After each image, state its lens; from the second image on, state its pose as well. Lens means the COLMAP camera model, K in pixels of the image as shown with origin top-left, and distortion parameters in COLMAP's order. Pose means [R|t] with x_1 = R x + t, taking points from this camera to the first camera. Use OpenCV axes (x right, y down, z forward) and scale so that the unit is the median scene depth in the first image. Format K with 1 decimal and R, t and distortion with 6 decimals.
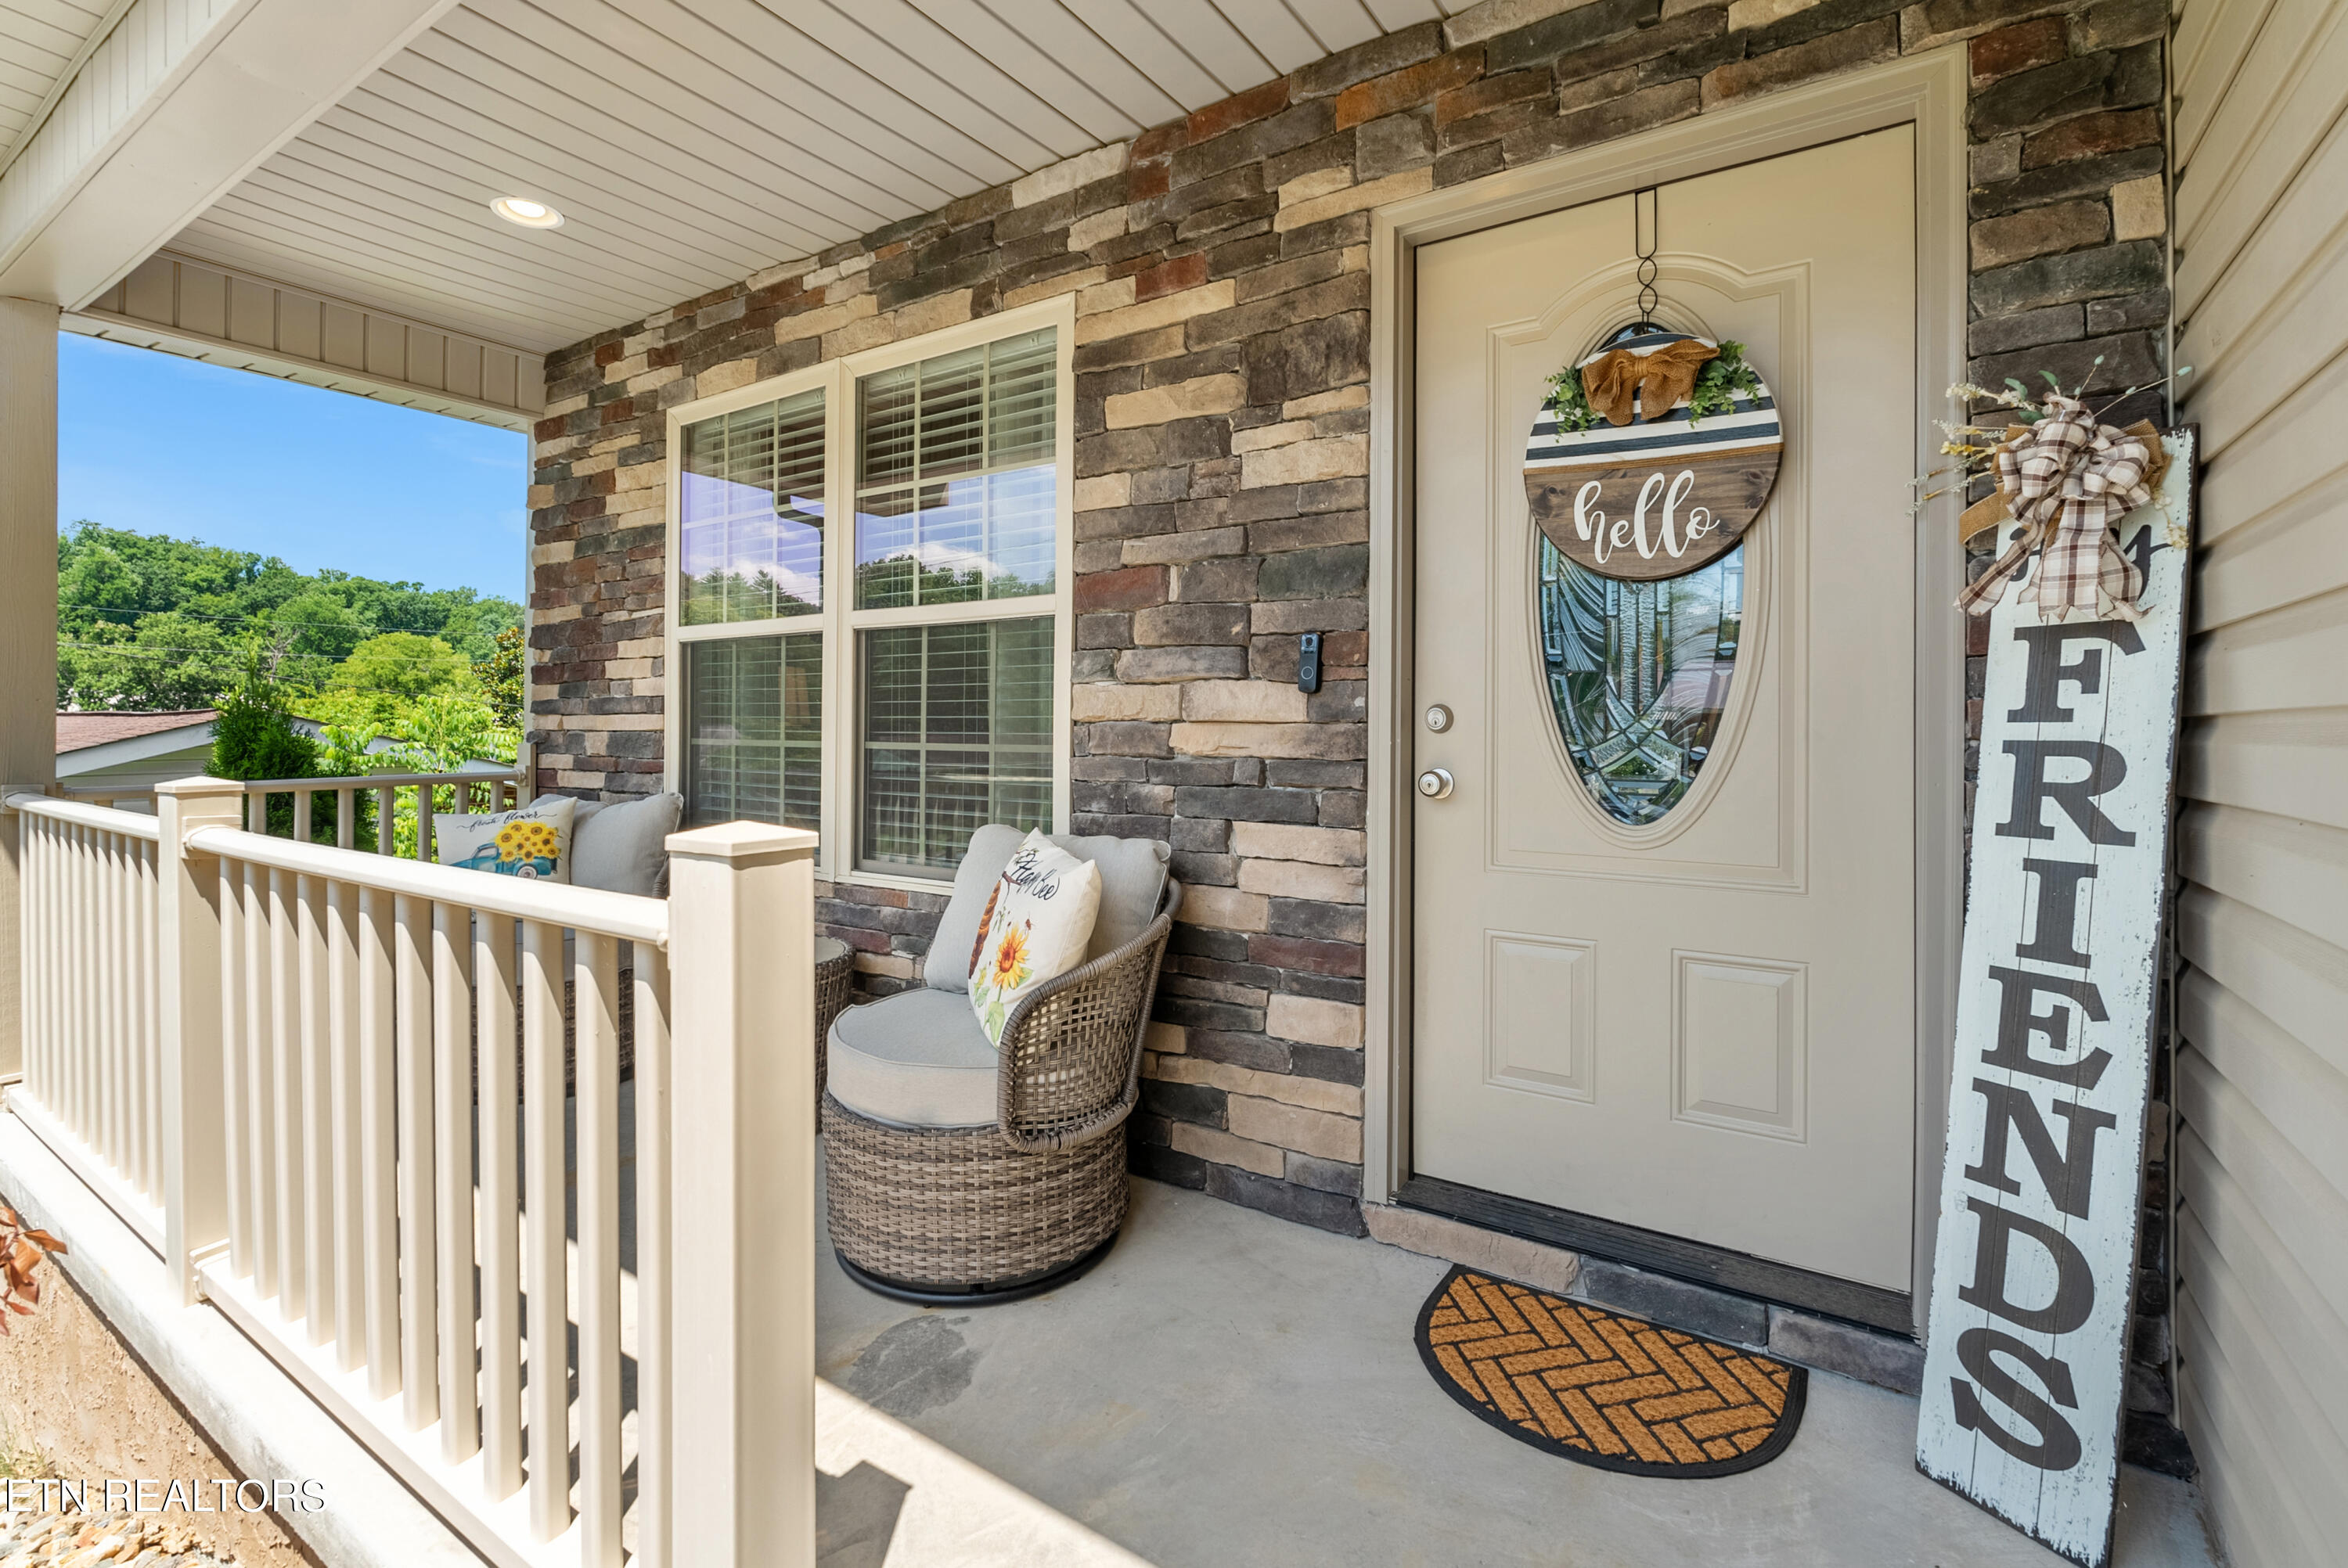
lens RADIAL K [[1046.4, 0, 1115.5], [0, 1046.4, 740.9], [0, 0, 1]] dist [-0.007610, 0.000724]
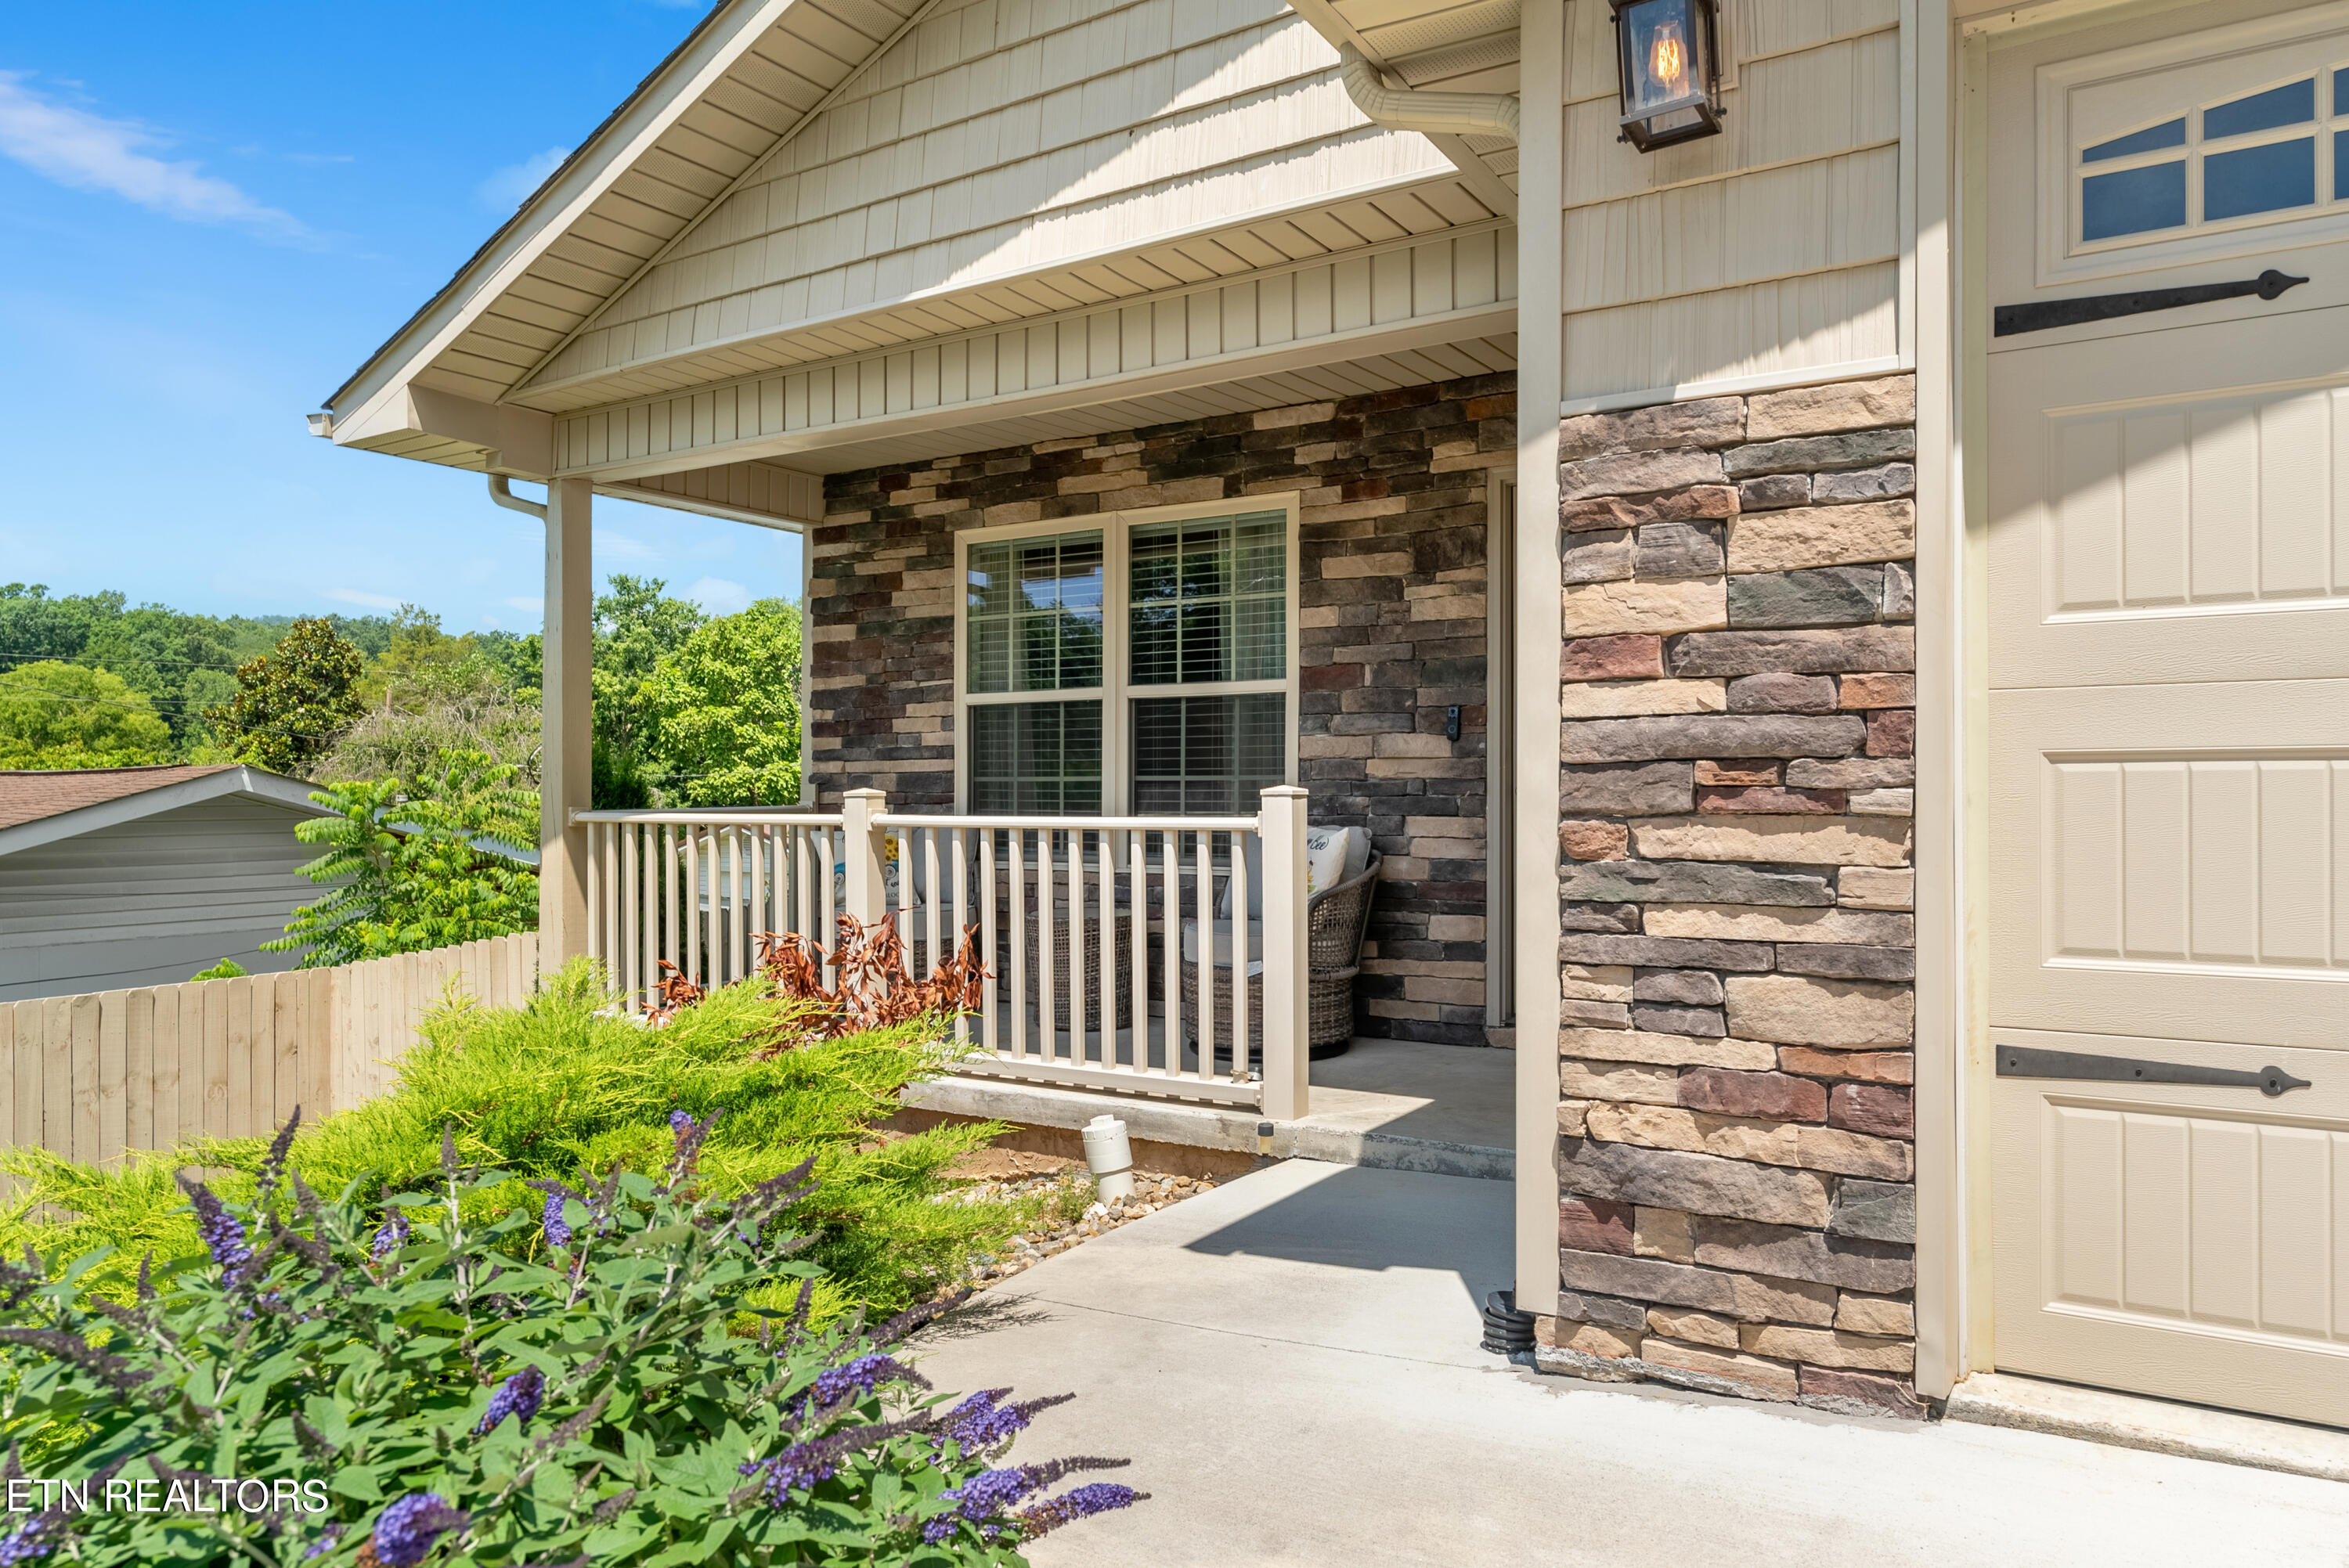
lens RADIAL K [[1614.5, 0, 1034.6], [0, 1614.5, 792.6], [0, 0, 1]] dist [0.001114, -0.000743]
pose [[0.999565, -0.001546, -0.029445, -0.377933], [0.001002, 0.999829, -0.018474, 0.078483], [0.029468, 0.018436, 0.999396, -1.494761]]
